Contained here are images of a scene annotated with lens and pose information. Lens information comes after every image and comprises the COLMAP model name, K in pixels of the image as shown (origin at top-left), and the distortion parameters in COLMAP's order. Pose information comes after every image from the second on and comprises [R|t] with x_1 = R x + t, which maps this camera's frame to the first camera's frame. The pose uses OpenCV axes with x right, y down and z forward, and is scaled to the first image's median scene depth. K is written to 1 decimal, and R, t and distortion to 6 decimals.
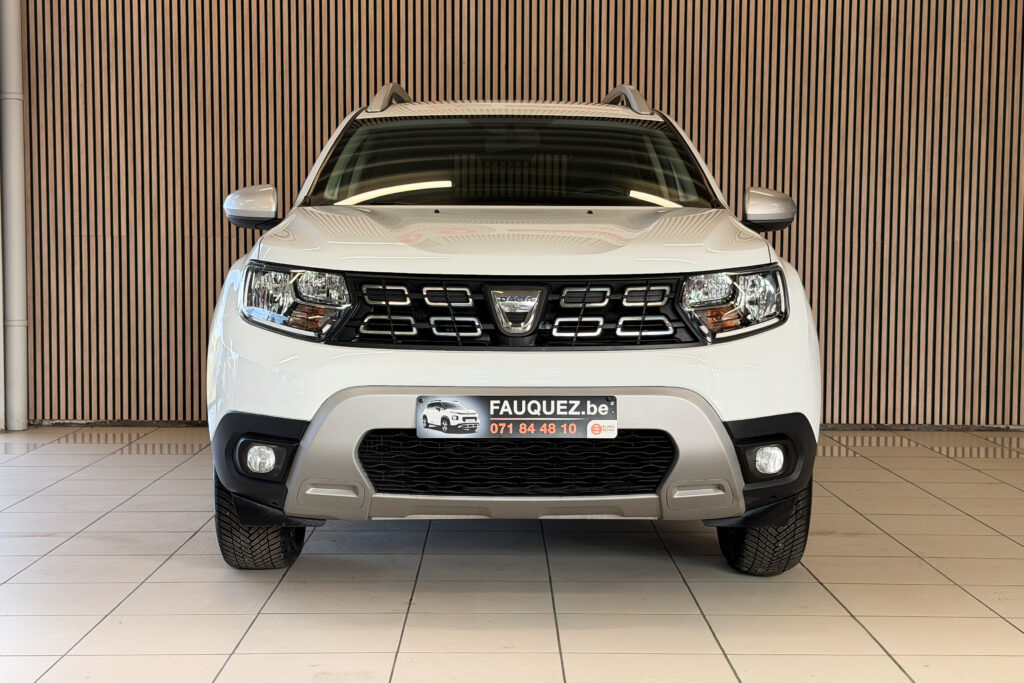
lens RADIAL K [[1481.5, 0, 512.0], [0, 1481.5, 341.5], [0, 0, 1]] dist [0.135653, 0.000826]
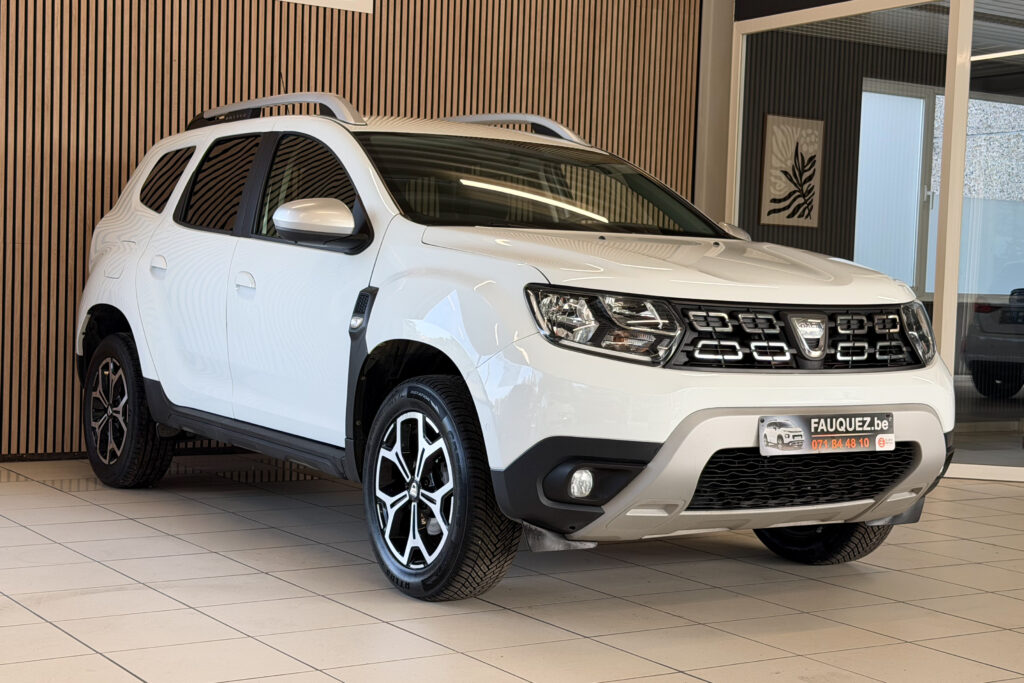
lens RADIAL K [[1545.8, 0, 511.6], [0, 1545.8, 356.7], [0, 0, 1]] dist [0.135524, -0.010078]
pose [[0.846280, -0.003551, 0.532726, -0.807557], [0.003721, 0.999993, 0.000756, -0.007725], [-0.532725, 0.001343, 0.846287, 0.151296]]
